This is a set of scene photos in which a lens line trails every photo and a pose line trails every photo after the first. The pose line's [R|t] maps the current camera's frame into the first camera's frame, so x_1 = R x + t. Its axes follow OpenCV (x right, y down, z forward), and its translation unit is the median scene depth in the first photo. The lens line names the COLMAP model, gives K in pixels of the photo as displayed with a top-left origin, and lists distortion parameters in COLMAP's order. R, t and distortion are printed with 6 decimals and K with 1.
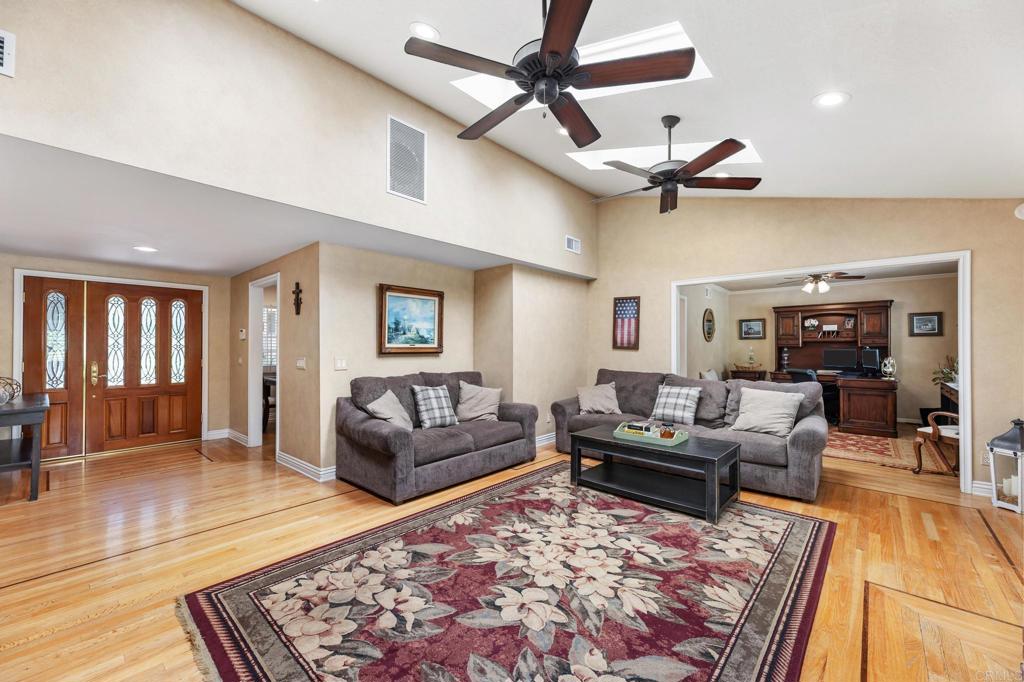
lens RADIAL K [[408.1, 0, 512.0], [0, 408.1, 341.0], [0, 0, 1]] dist [0.001406, 0.000072]
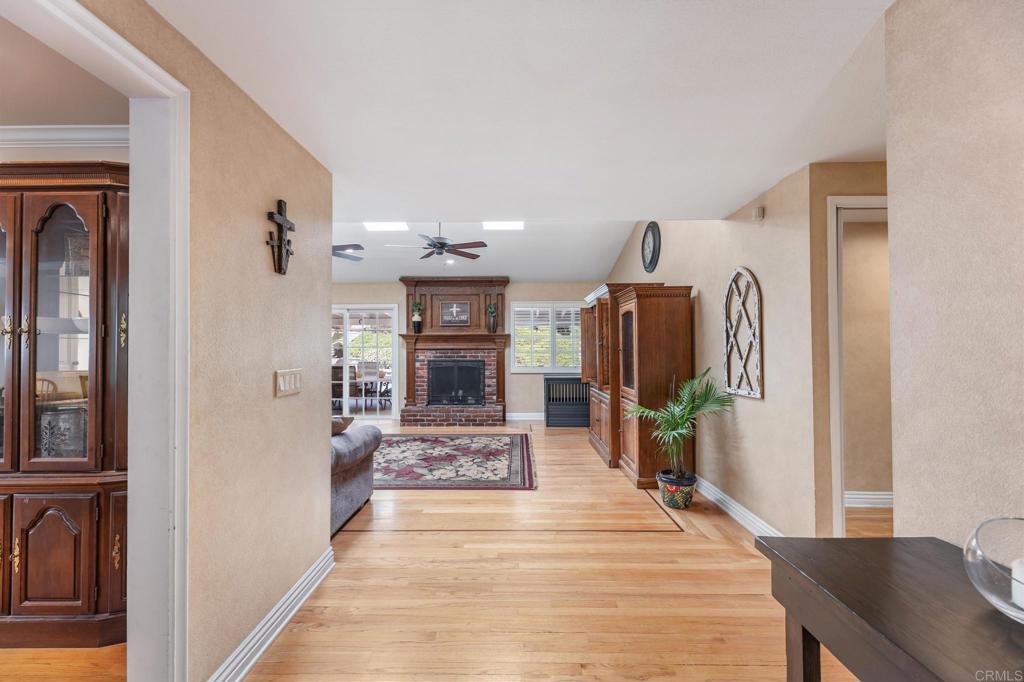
lens RADIAL K [[408.1, 0, 512.0], [0, 408.1, 341.0], [0, 0, 1]] dist [0.001406, 0.000072]
pose [[-0.659475, 0.016140, 0.751553, -1.701473], [-0.007196, 0.999588, -0.027780, 0.030073], [-0.751692, -0.023728, -0.659087, 1.841643]]
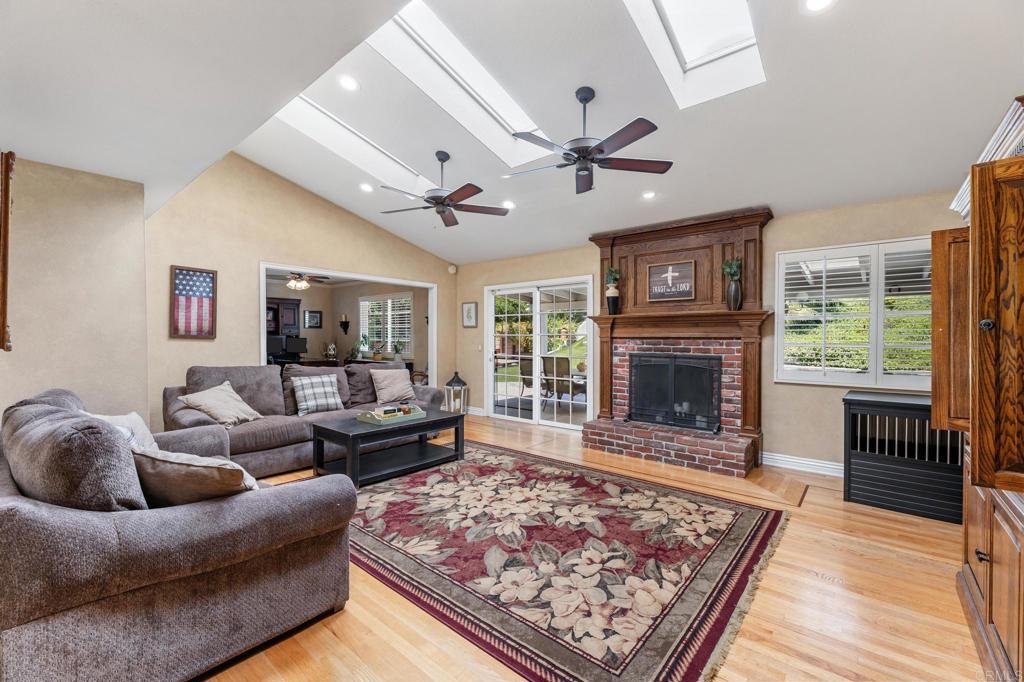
lens RADIAL K [[424.3, 0, 512.0], [0, 424.3, 341.0], [0, 0, 1]] dist [-0.001055, -0.000172]
pose [[-0.028778, -0.011050, 0.999525, -1.146663], [-0.016075, 0.999815, 0.010590, 0.015817], [-0.999457, -0.015762, -0.028950, 1.009575]]
